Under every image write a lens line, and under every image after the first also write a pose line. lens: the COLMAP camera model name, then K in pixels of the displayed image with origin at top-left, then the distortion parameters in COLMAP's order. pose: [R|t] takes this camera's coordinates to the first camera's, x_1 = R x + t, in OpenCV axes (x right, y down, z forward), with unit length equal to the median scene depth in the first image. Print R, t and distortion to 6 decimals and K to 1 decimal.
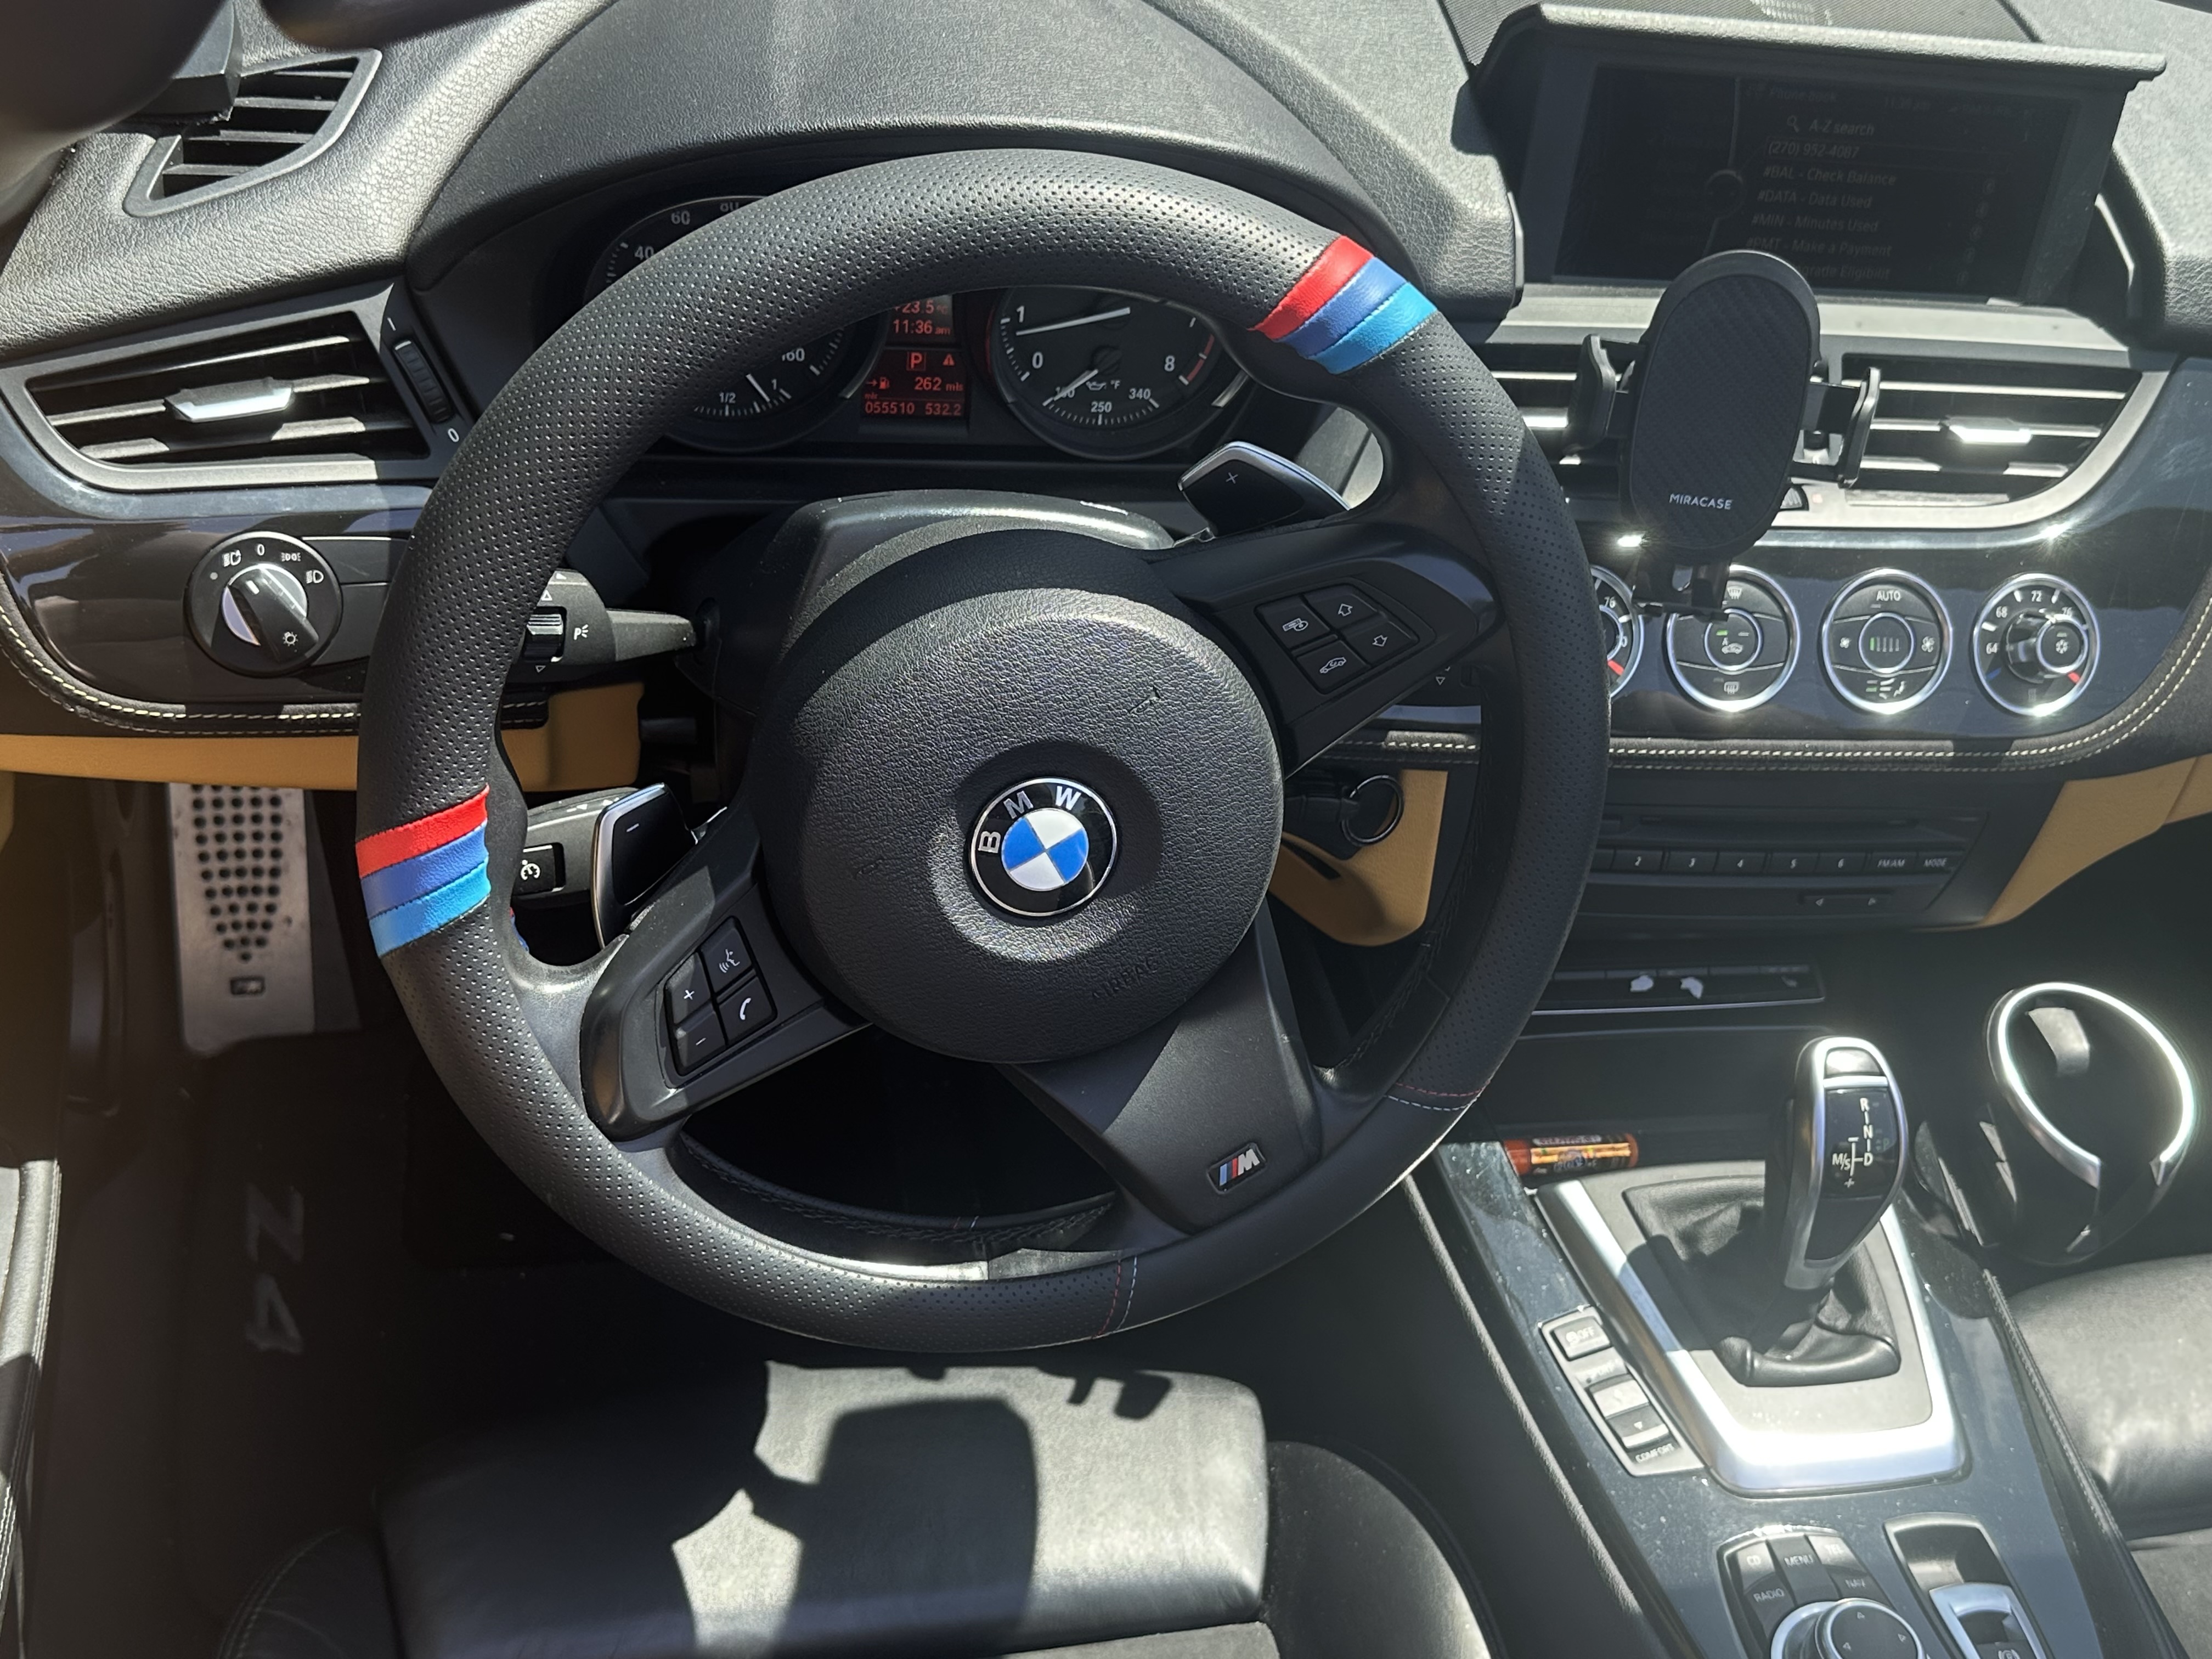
lens RADIAL K [[2416.1, 0, 1122.2], [0, 2416.1, 879.9], [0, 0, 1]] dist [0.046641, 0.000000]
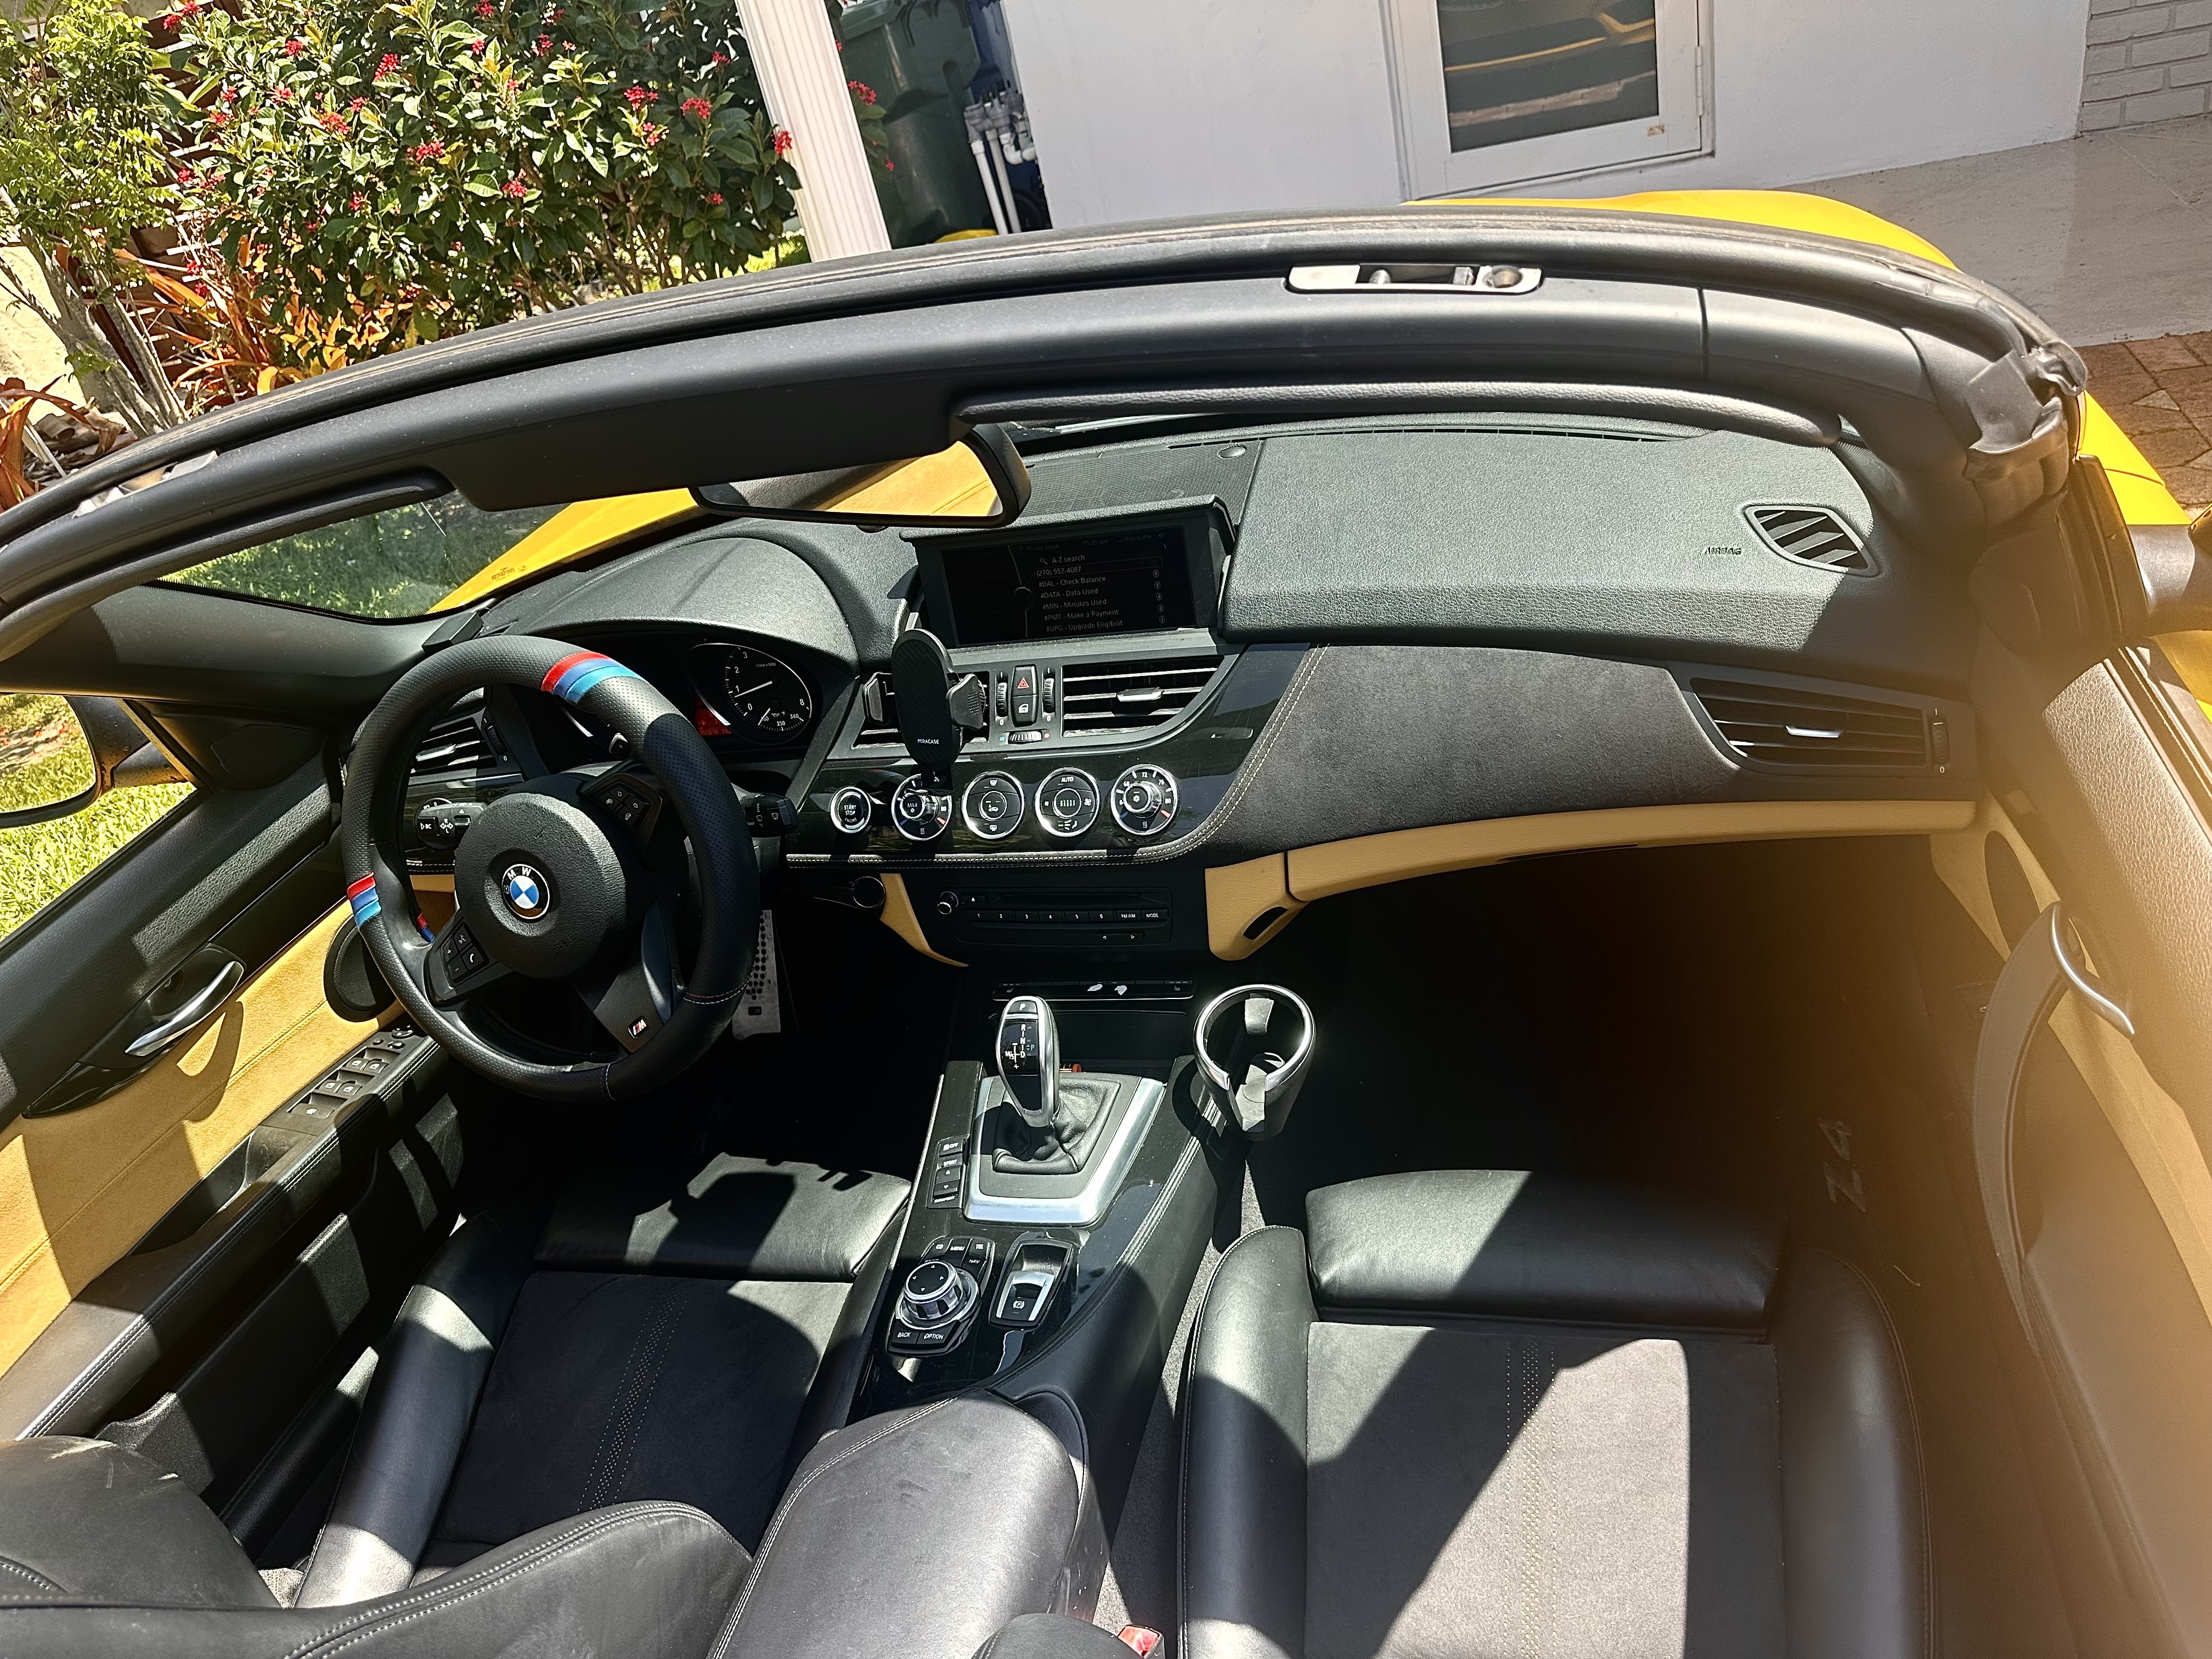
lens RADIAL K [[1552.9, 0, 1134.1], [0, 1552.9, 856.1], [0, 0, 1]] dist [0.038986, -0.048506]
pose [[0.843849, -0.051748, -0.534080, 1.074047], [-0.020115, 0.991588, -0.127859, 0.113693], [0.536204, 0.118637, 0.835710, -0.045729]]
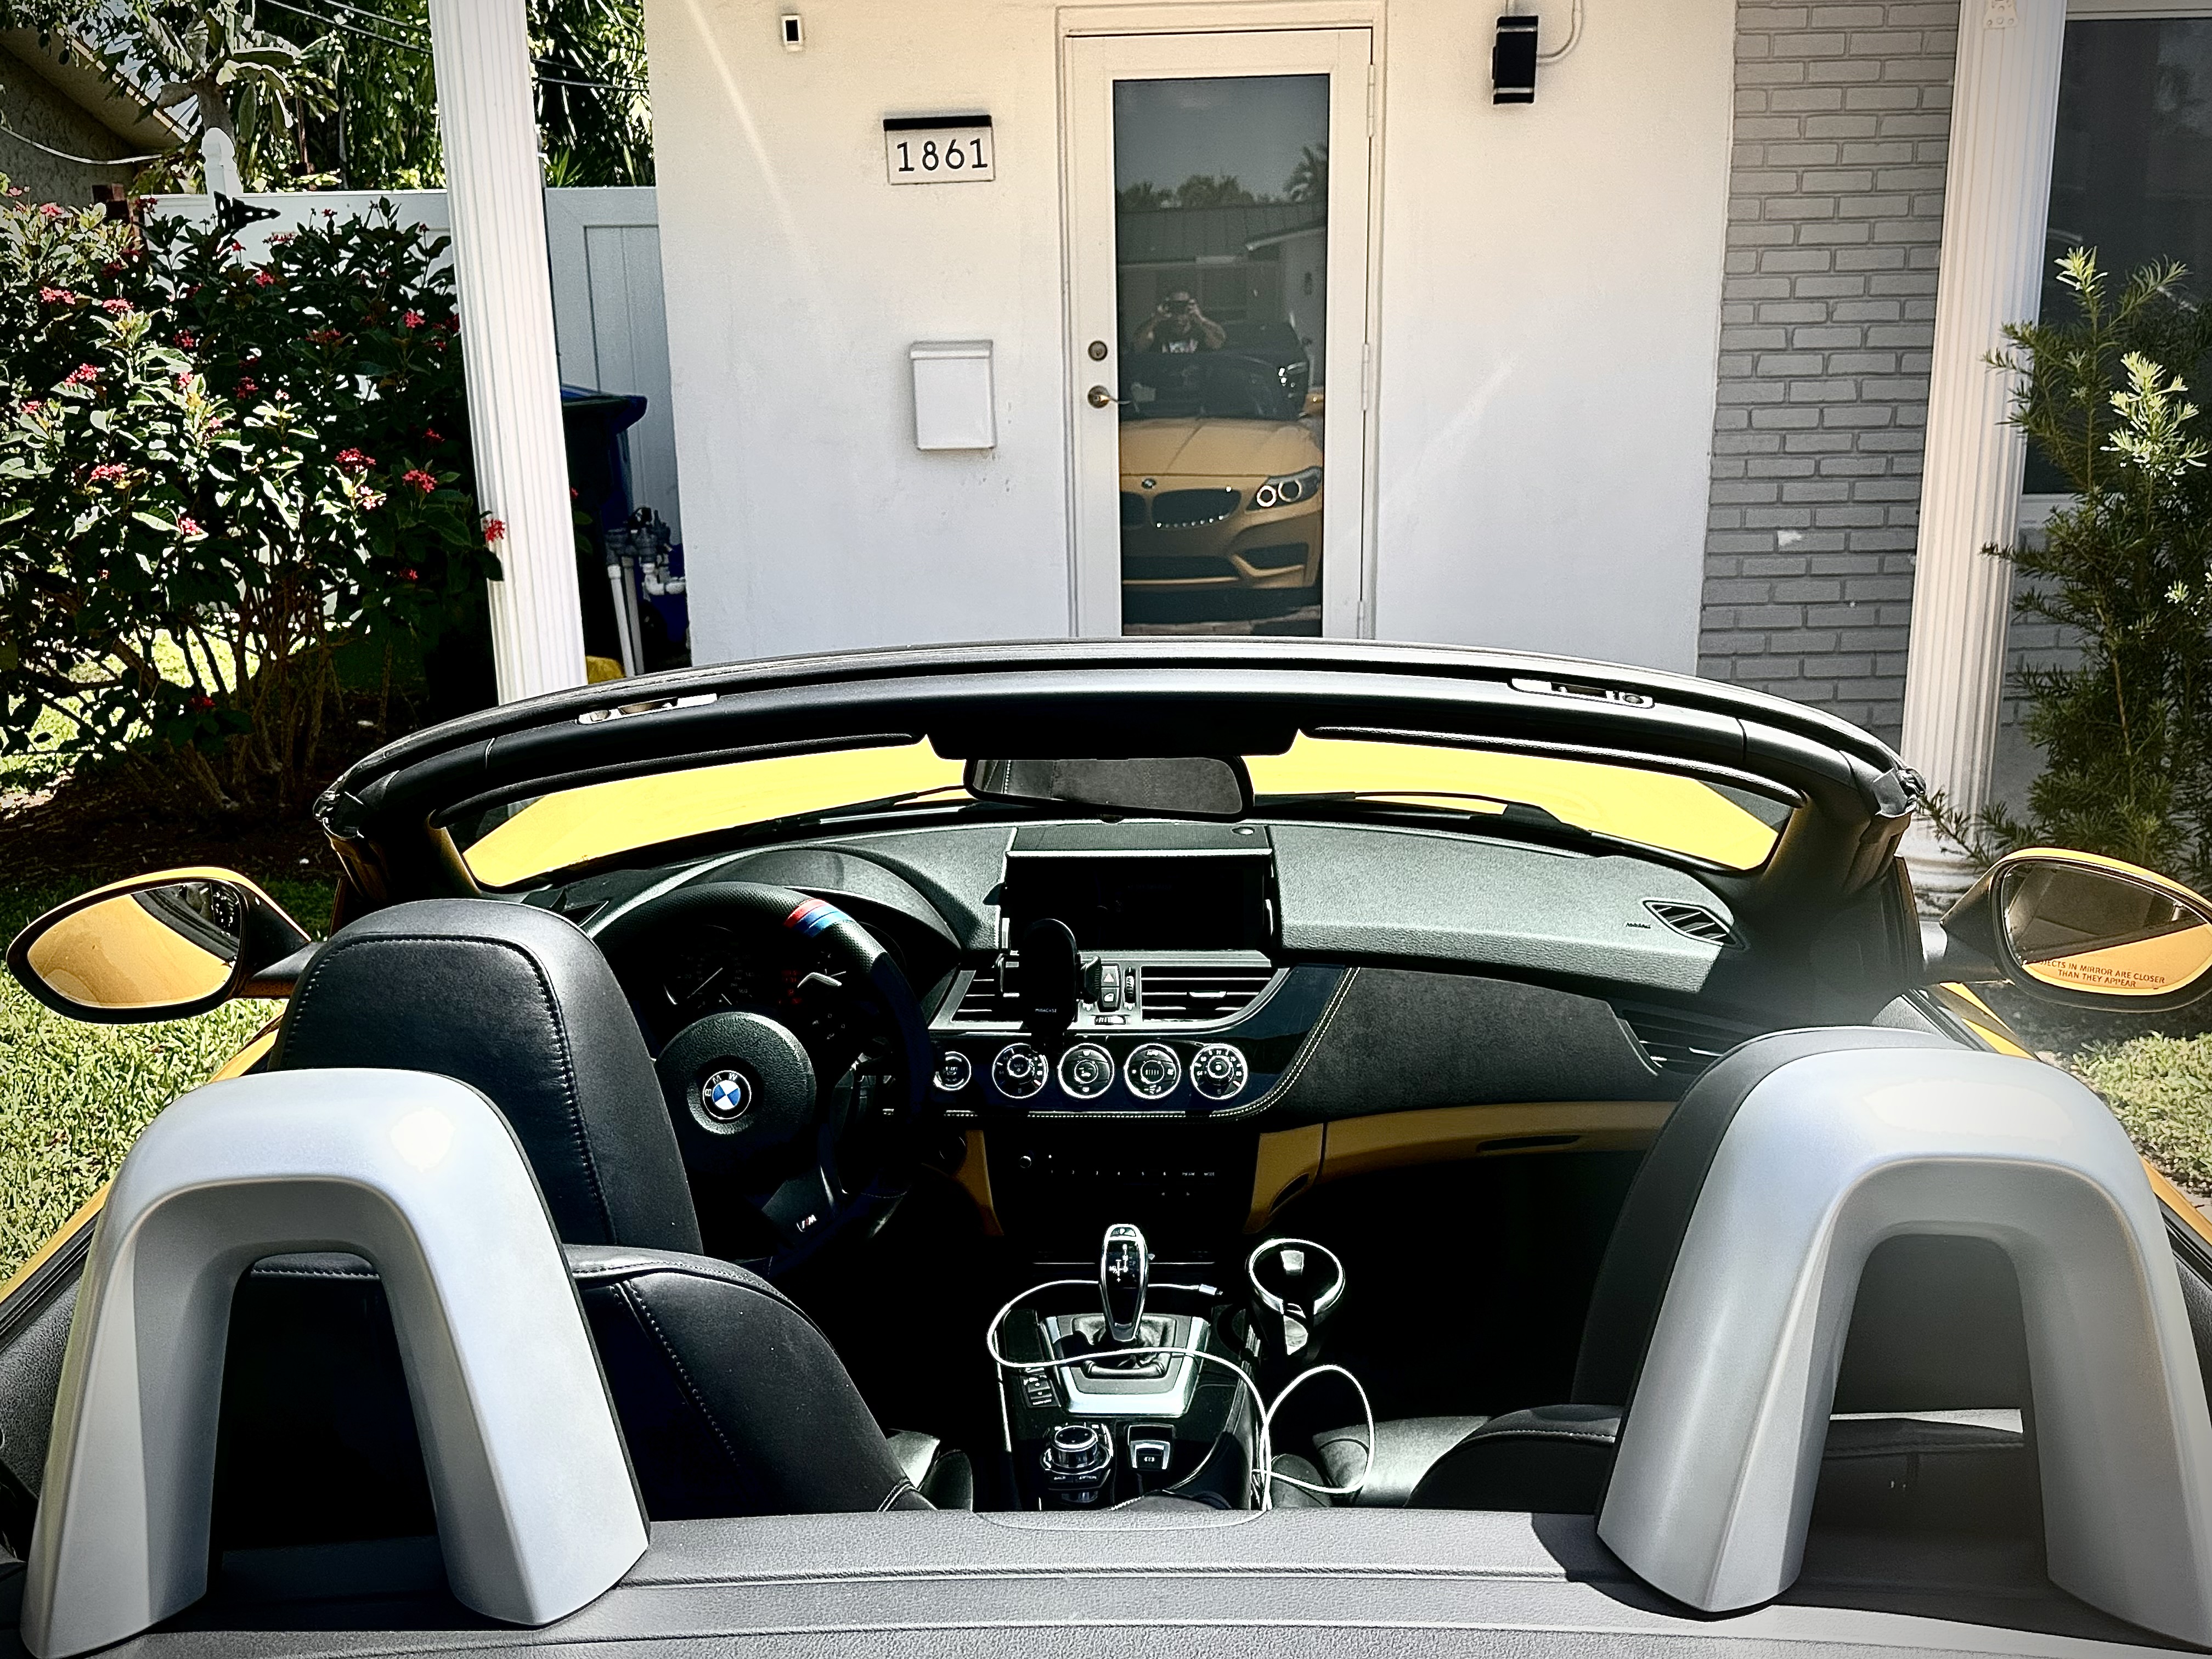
lens RADIAL K [[2042.3, 0, 1120.4], [0, 2042.3, 846.9], [0, 0, 1]] dist [0.017625, 0.000000]
pose [[0.963880, -0.101023, -0.246436, 0.838299], [-0.017891, 0.898624, -0.438355, 0.622744], [0.265737, 0.426930, 0.864358, -0.924517]]
